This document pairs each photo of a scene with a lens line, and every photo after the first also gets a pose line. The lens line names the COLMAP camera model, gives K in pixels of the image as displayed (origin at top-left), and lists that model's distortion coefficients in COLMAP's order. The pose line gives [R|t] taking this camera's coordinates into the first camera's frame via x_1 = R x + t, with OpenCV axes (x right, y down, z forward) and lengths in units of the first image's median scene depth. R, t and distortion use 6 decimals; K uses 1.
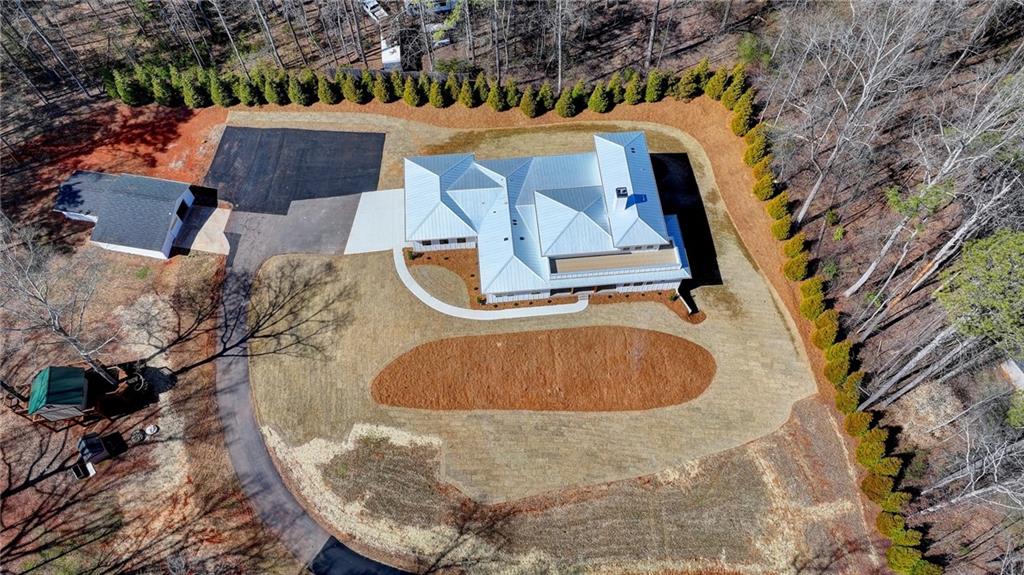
lens RADIAL K [[717.9, 0, 516.5], [0, 717.9, 286.7], [0, 0, 1]] dist [0.006728, 0.006910]
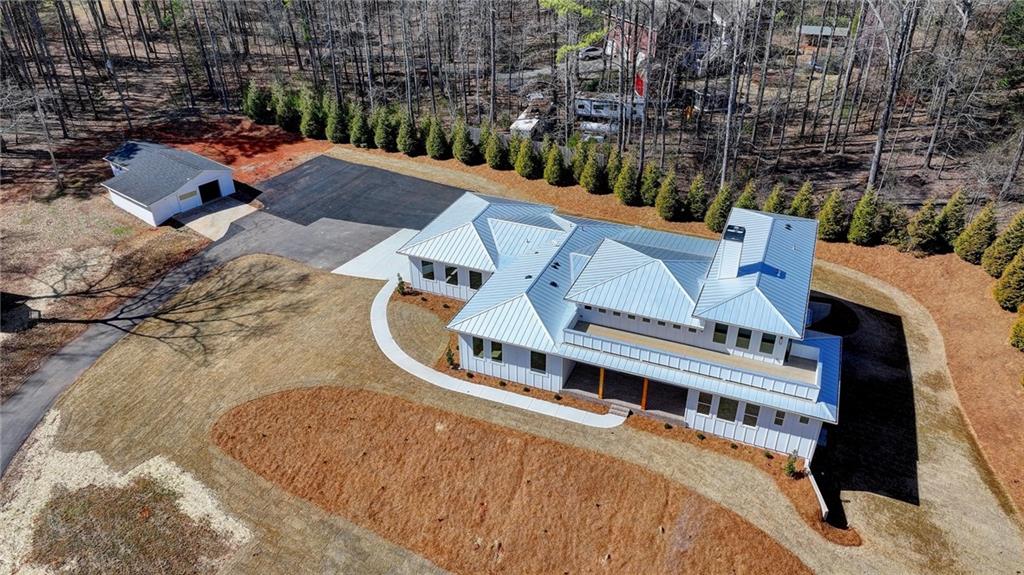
lens RADIAL K [[719.3, 0, 518.1], [0, 719.3, 285.4], [0, 0, 1]] dist [-0.007489, 0.027335]
pose [[0.883541, 0.237046, -0.403937, 0.210496], [-0.406992, 0.815375, -0.411729, 0.181008], [0.231761, 0.528179, 0.816893, 0.472753]]
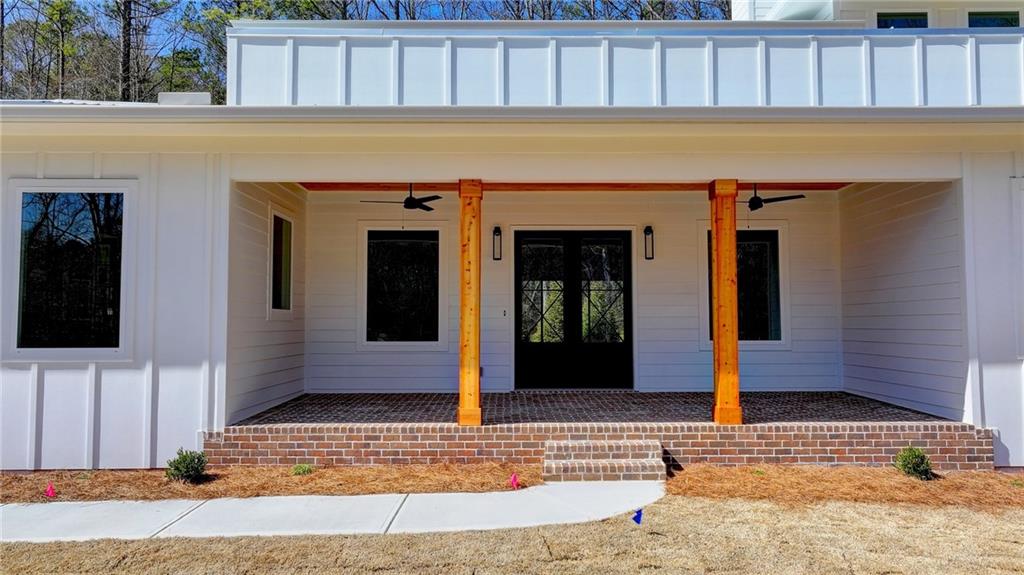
lens RADIAL K [[717.9, 0, 516.5], [0, 717.9, 286.7], [0, 0, 1]] dist [0.006728, 0.006910]
pose [[0.996569, -0.005716, -0.082574, 0.086219], [-0.071862, 0.435293, -0.897416, 0.079835], [0.041073, 0.900271, 0.433388, 0.899948]]
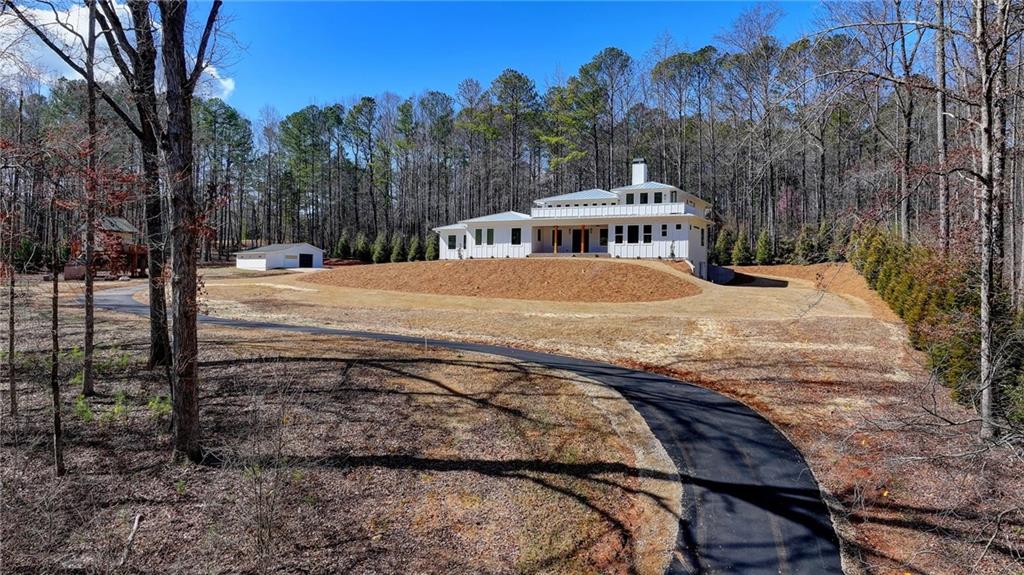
lens RADIAL K [[717.9, 0, 516.5], [0, 717.9, 286.7], [0, 0, 1]] dist [0.006728, 0.006910]
pose [[0.844876, 0.016587, -0.534705, 0.454122], [-0.475749, 0.480377, -0.736818, 0.620991], [0.244639, 0.876905, 0.413750, 0.651834]]
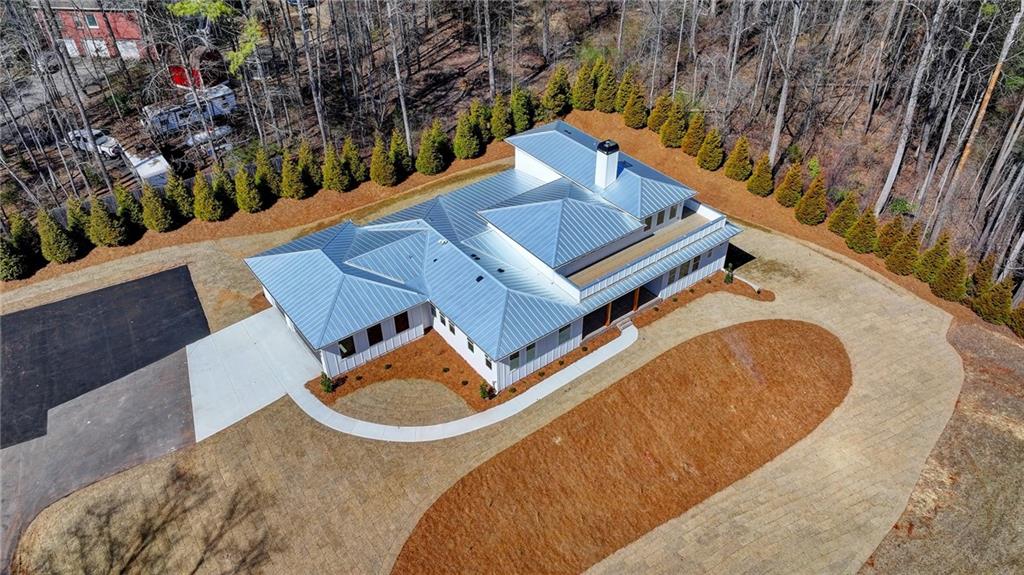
lens RADIAL K [[717.9, 0, 516.5], [0, 717.9, 286.7], [0, 0, 1]] dist [0.006728, 0.006910]
pose [[0.845695, -0.332142, 0.417710, -0.224860], [0.470005, 0.834293, -0.288183, 0.117477], [-0.252775, 0.440041, 0.861666, 0.450214]]
